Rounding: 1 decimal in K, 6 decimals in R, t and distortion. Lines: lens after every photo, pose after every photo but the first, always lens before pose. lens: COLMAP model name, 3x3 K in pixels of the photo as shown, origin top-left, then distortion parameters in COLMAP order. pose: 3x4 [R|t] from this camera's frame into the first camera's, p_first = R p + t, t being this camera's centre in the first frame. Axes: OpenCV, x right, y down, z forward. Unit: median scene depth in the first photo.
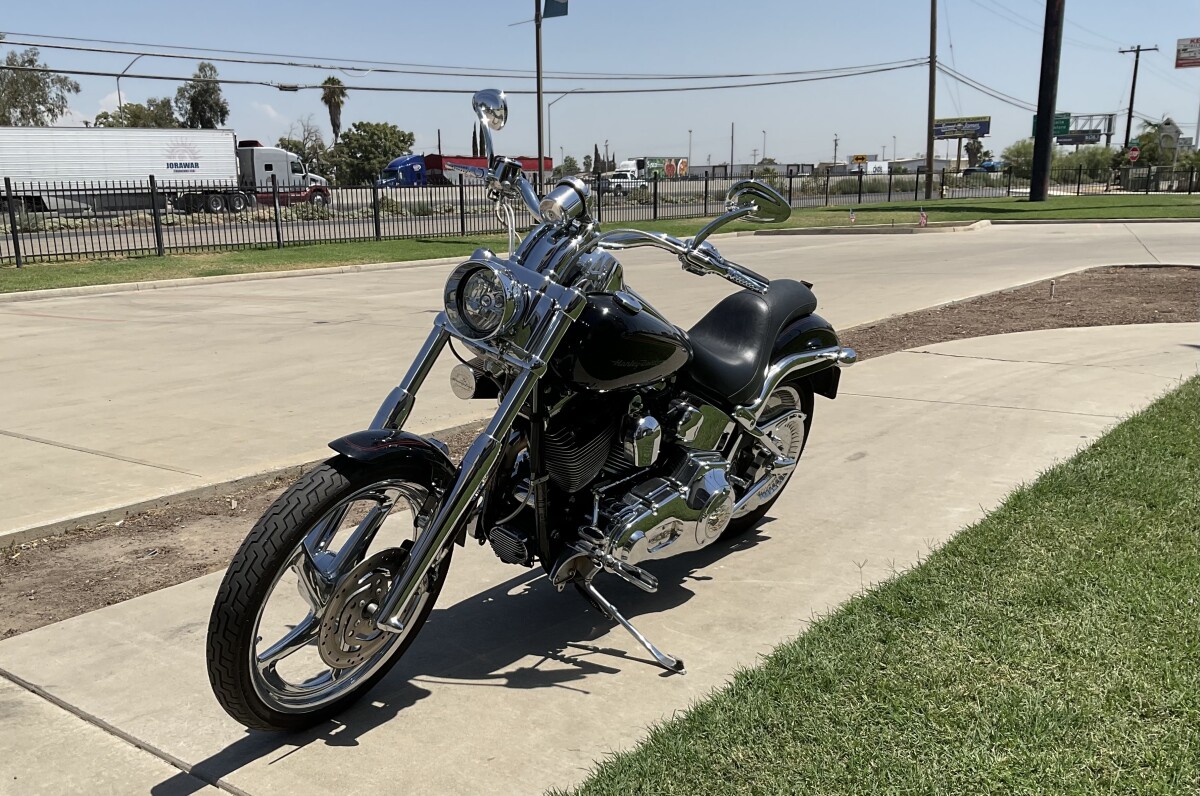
lens RADIAL K [[1192.2, 0, 600.0], [0, 1192.2, 398.0], [0, 0, 1]] dist [0.024030, 0.002734]
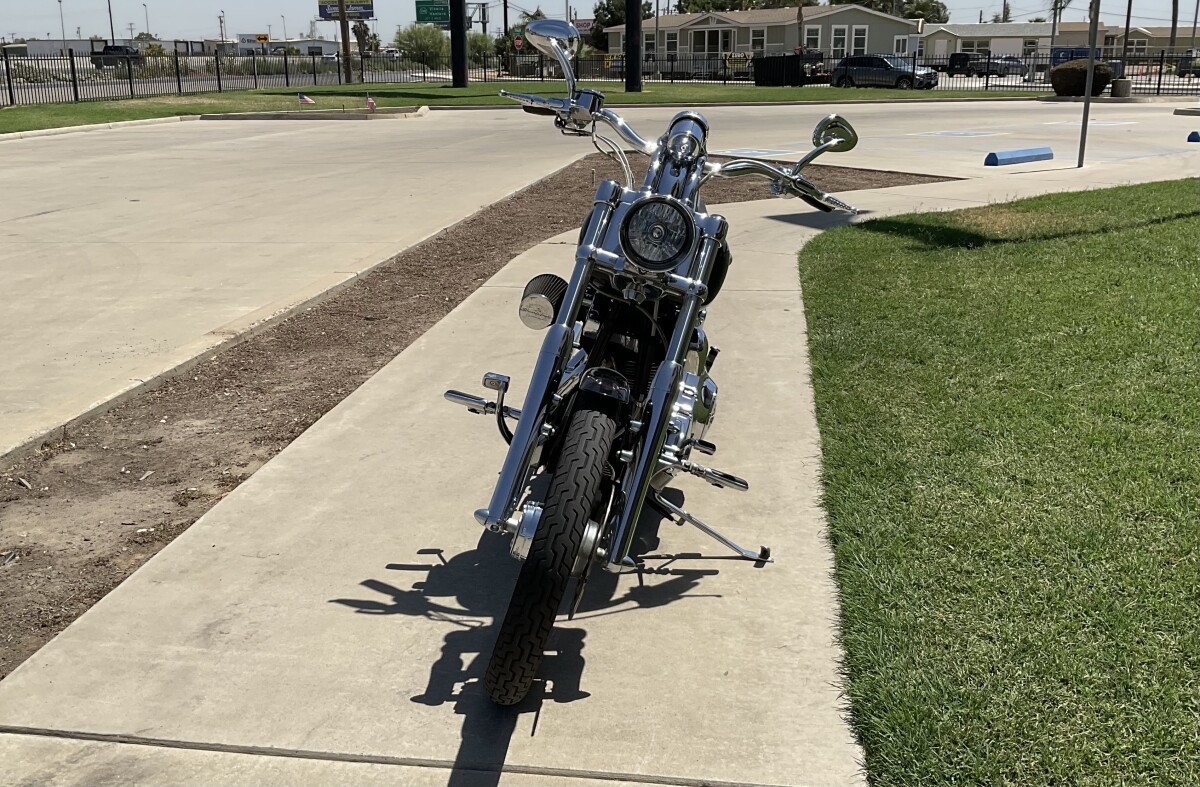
lens RADIAL K [[1165.8, 0, 670.1], [0, 1165.8, 391.3], [0, 0, 1]] dist [0.011061, 0.011642]
pose [[0.848957, -0.123673, 0.513787, -0.379415], [0.074315, 0.990508, 0.115630, -0.036336], [-0.523211, -0.059983, 0.850090, 0.112104]]
